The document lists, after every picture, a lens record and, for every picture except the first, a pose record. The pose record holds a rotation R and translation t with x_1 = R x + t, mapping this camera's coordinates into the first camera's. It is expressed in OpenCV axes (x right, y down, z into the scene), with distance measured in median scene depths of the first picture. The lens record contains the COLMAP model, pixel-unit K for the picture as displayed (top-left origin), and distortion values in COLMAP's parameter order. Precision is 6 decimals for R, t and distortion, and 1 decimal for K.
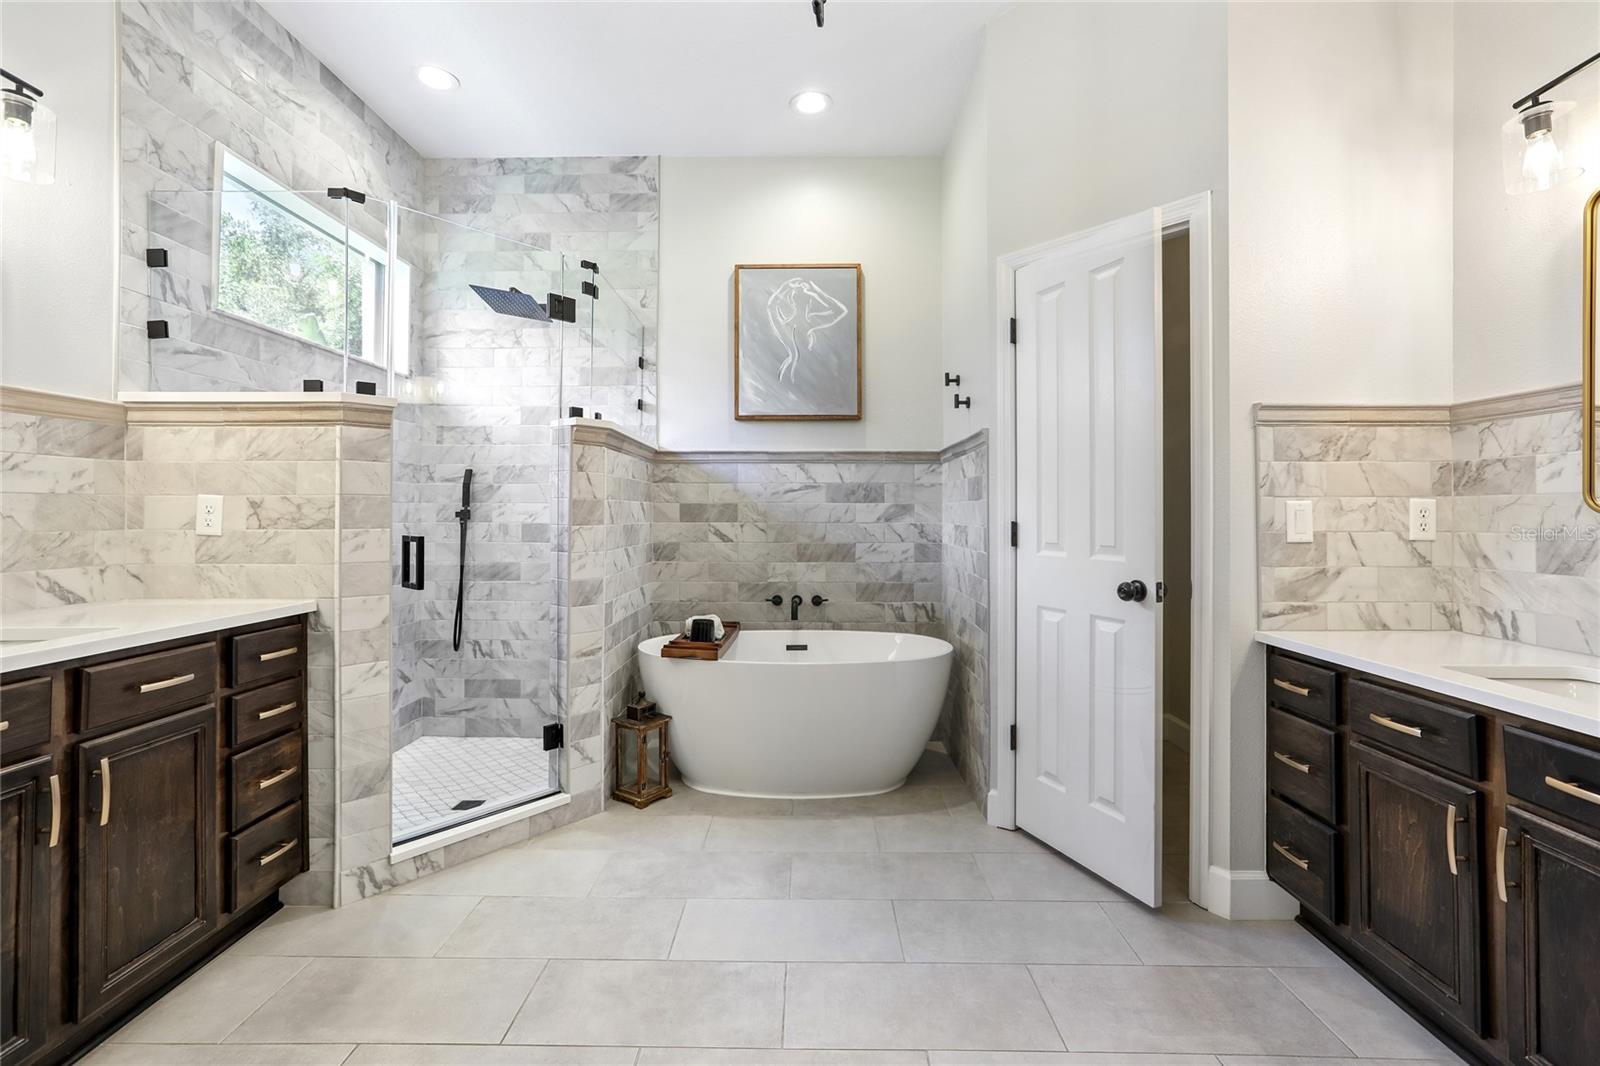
lens RADIAL K [[722.2, 0, 804.3], [0, 722.2, 506.7], [0, 0, 1]] dist [-0.031557, 0.015179]
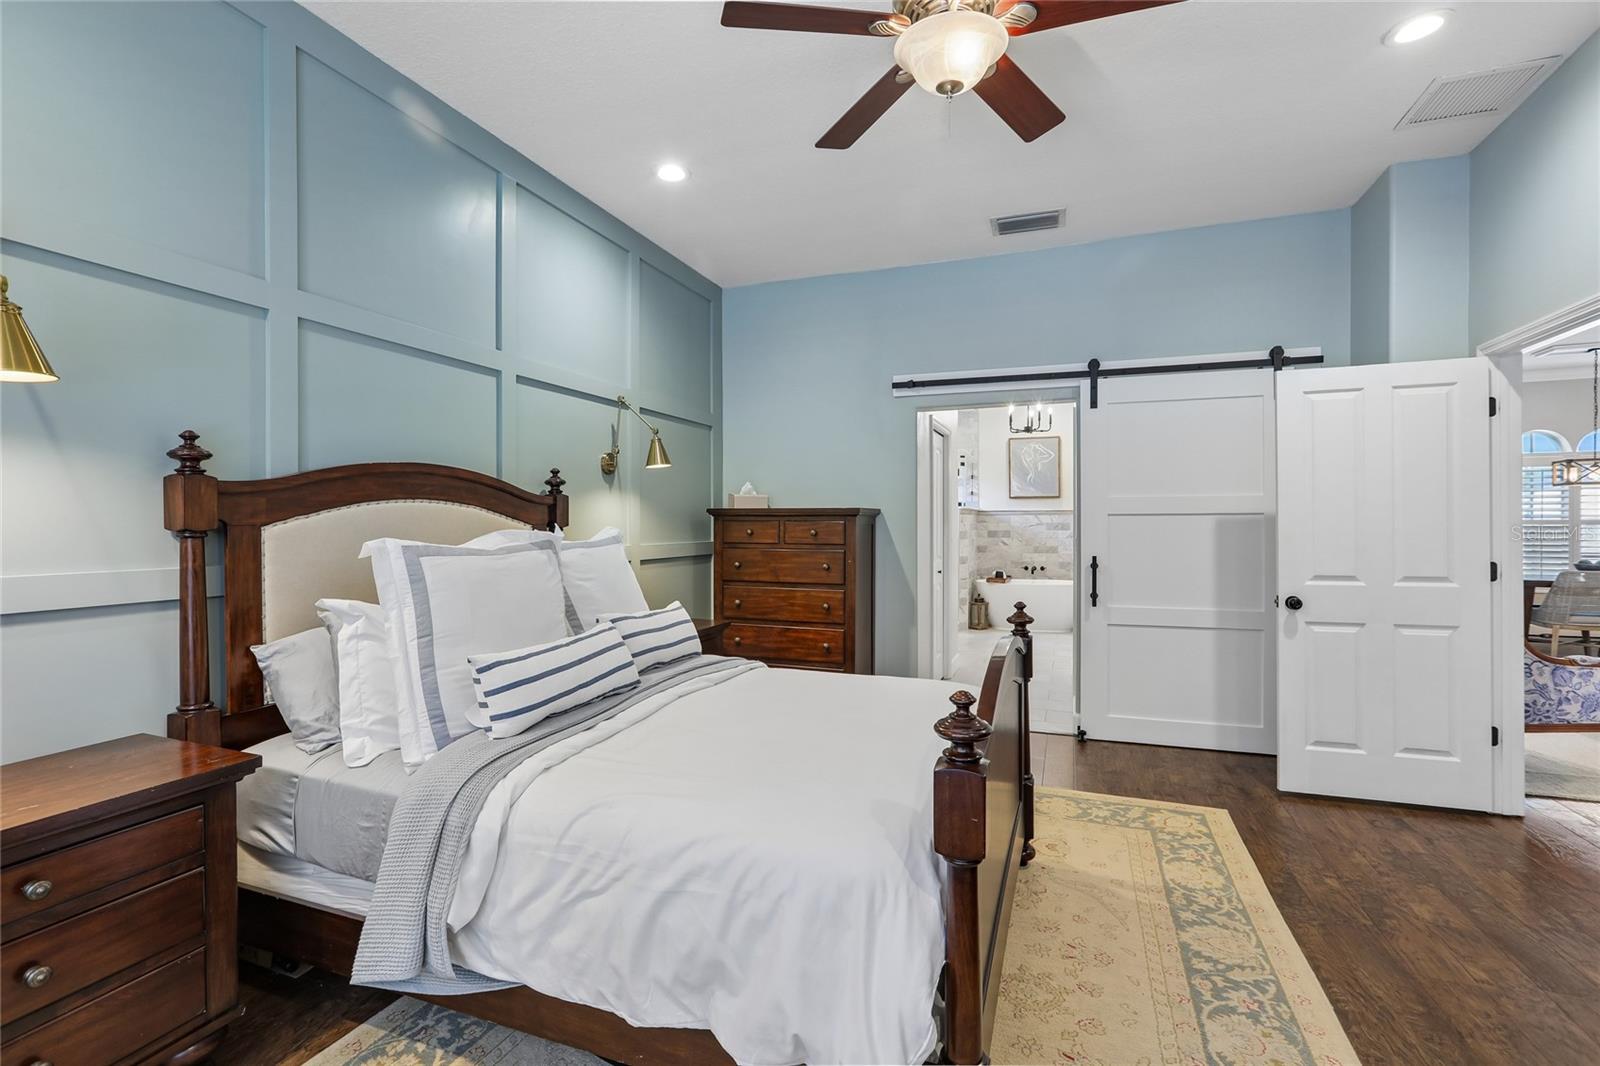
lens RADIAL K [[722.2, 0, 806.0], [0, 722.2, 530.2], [0, 0, 1]] dist [-0.031557, 0.015179]
pose [[0.938193, -0.001530, -0.346110, 0.145002], [0.007606, 0.999840, 0.016199, -0.067315], [0.346030, -0.017830, 0.938054, -2.126617]]
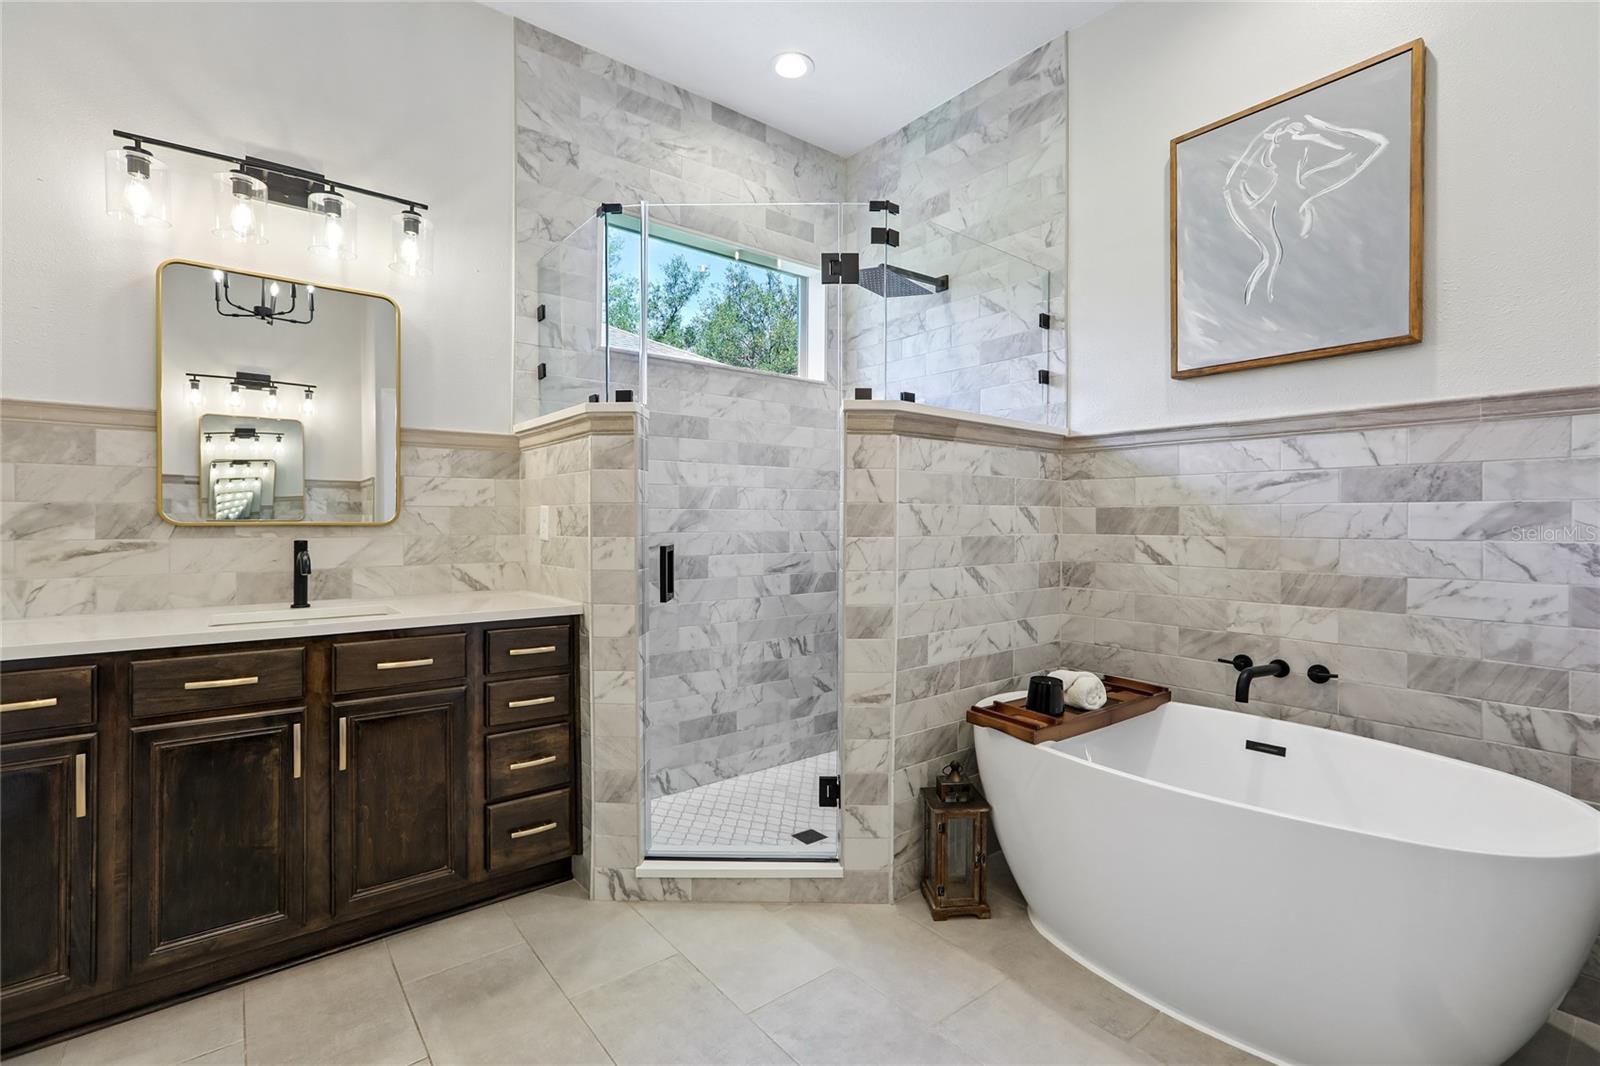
lens RADIAL K [[722.2, 0, 798.5], [0, 722.2, 524.6], [0, 0, 1]] dist [-0.031557, 0.015179]
pose [[0.630599, 0.004110, -0.776098, 0.245354], [0.007136, 0.999913, 0.011094, 0.003020], [0.776076, -0.012533, 0.630515, 0.412561]]
